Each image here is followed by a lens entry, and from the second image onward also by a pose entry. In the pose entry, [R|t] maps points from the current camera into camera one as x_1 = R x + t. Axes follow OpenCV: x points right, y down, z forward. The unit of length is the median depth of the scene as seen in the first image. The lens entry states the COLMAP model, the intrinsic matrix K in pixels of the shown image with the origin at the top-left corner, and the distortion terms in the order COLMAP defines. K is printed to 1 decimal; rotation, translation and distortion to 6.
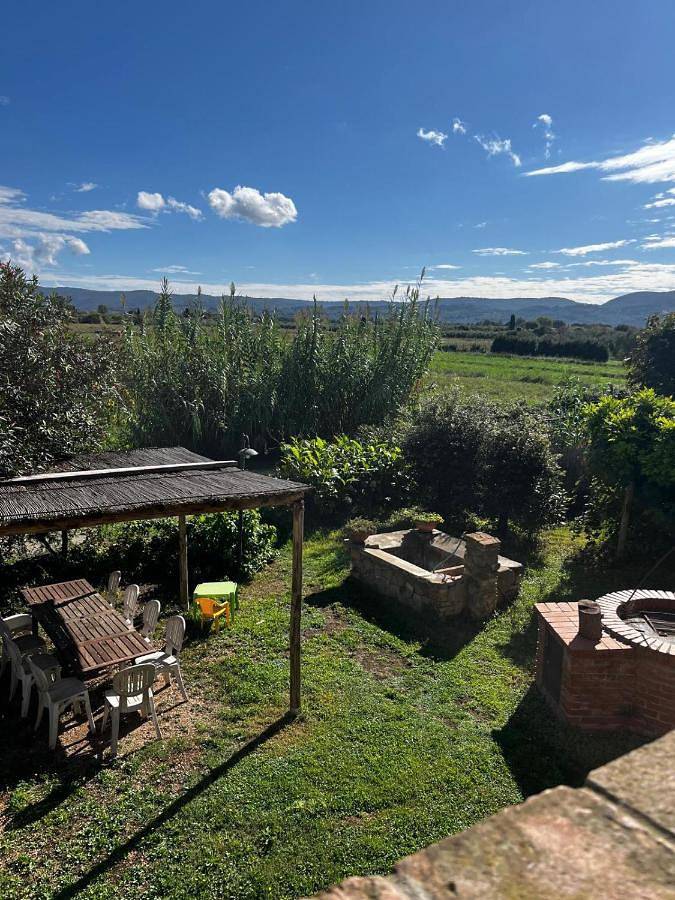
lens RADIAL K [[684.9, 0, 337.5], [0, 684.9, 450.0], [0, 0, 1]] dist [0.004632, 0.009963]
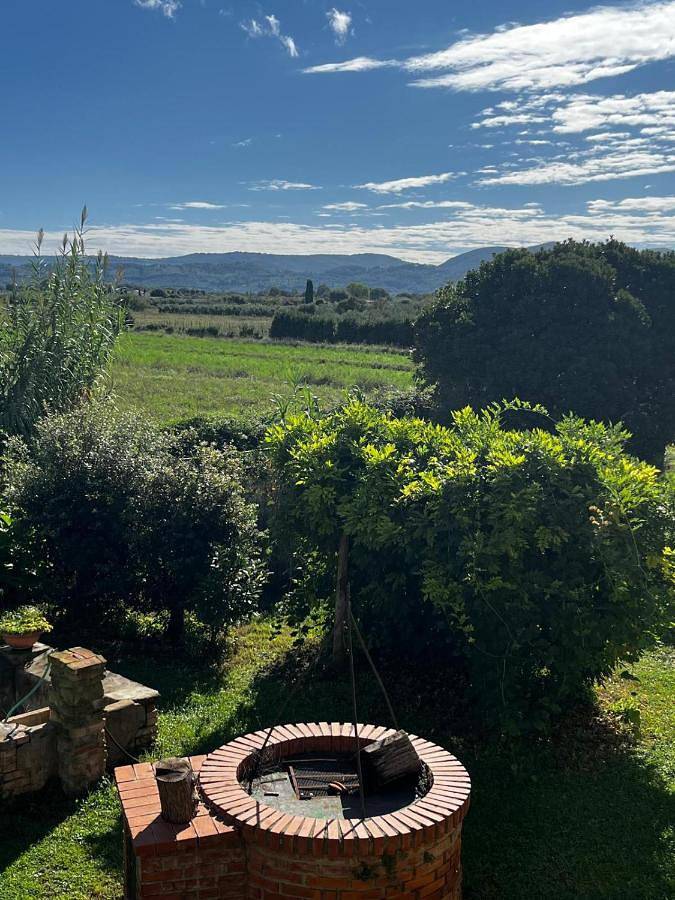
lens RADIAL K [[1077.7, 0, 337.5], [0, 1077.7, 450.0], [0, 0, 1]] dist [0.084196, -0.372304]
pose [[0.963596, -0.037808, 0.264677, 0.132628], [0.047857, 0.998354, -0.031619, -0.009258], [-0.263046, 0.043135, 0.963819, 0.008550]]
